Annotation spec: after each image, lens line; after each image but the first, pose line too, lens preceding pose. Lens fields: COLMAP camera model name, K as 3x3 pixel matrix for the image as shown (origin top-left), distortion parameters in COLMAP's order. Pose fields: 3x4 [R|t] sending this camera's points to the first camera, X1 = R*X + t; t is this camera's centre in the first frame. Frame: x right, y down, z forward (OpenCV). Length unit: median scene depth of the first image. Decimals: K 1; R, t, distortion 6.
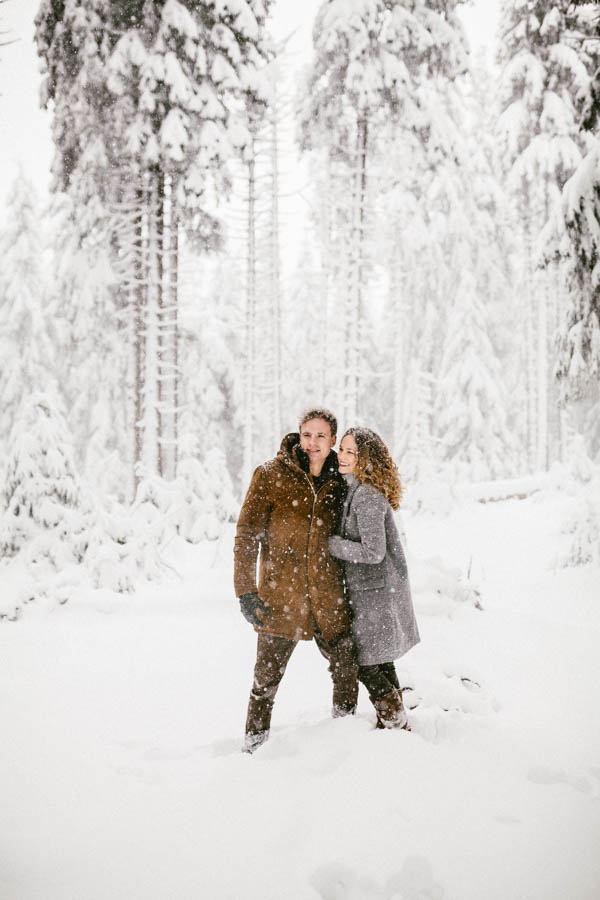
lens RADIAL K [[914.5, 0, 310.8], [0, 914.5, 446.7], [0, 0, 1]] dist [-0.012069, 0.000000]
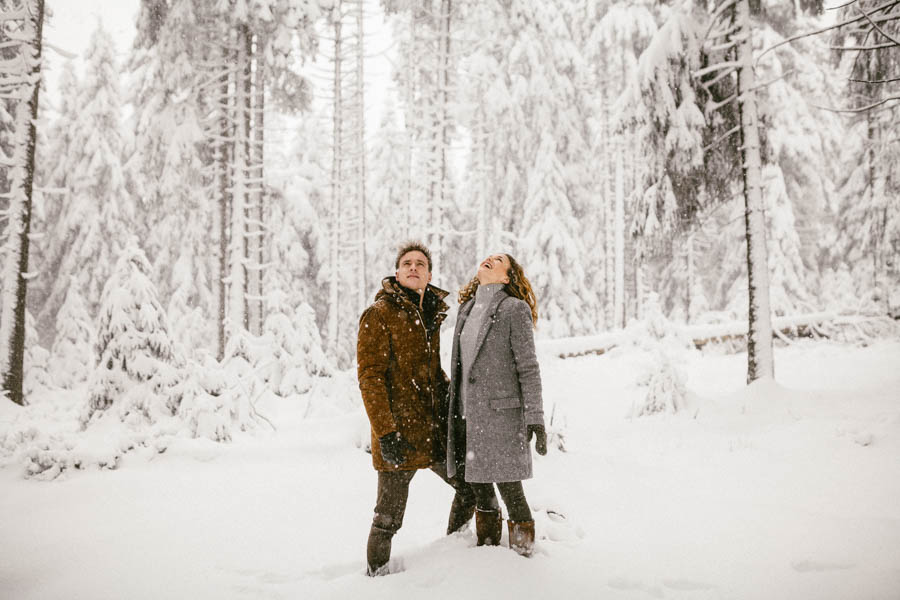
lens RADIAL K [[914.5, 0, 464.4], [0, 914.5, 296.9], [0, 0, 1]] dist [-0.012069, 0.000000]
pose [[0.996765, 0.002706, 0.080328, -0.005495], [-0.001955, 0.999954, -0.009422, 0.002136], [-0.080350, 0.009234, 0.996724, -0.020721]]
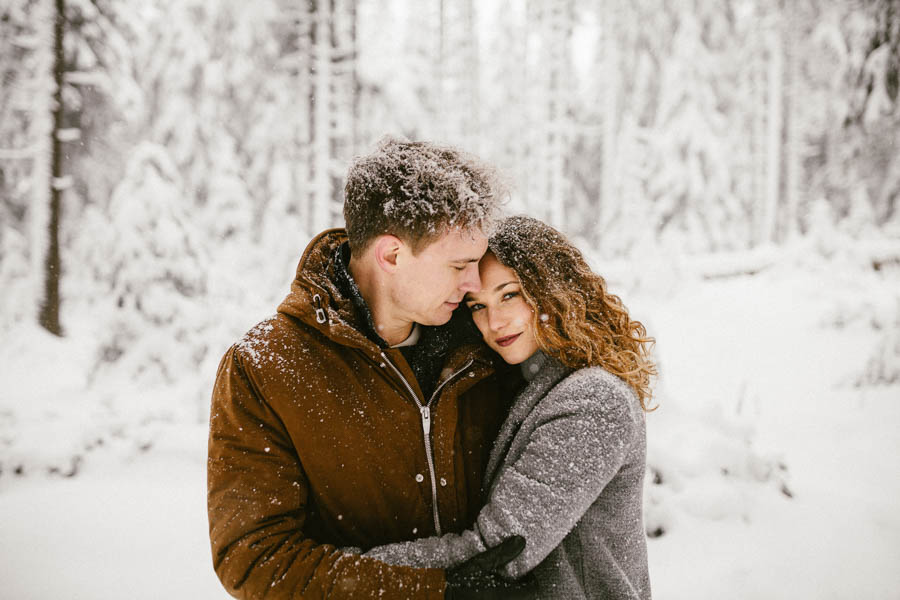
lens RADIAL K [[914.5, 0, 455.2], [0, 914.5, 299.0], [0, 0, 1]] dist [-0.012069, 0.000000]
pose [[0.998261, 0.009907, -0.058116, -0.000309], [-0.004360, 0.995486, 0.094808, -0.002542], [0.058793, -0.094389, 0.993798, 0.129929]]
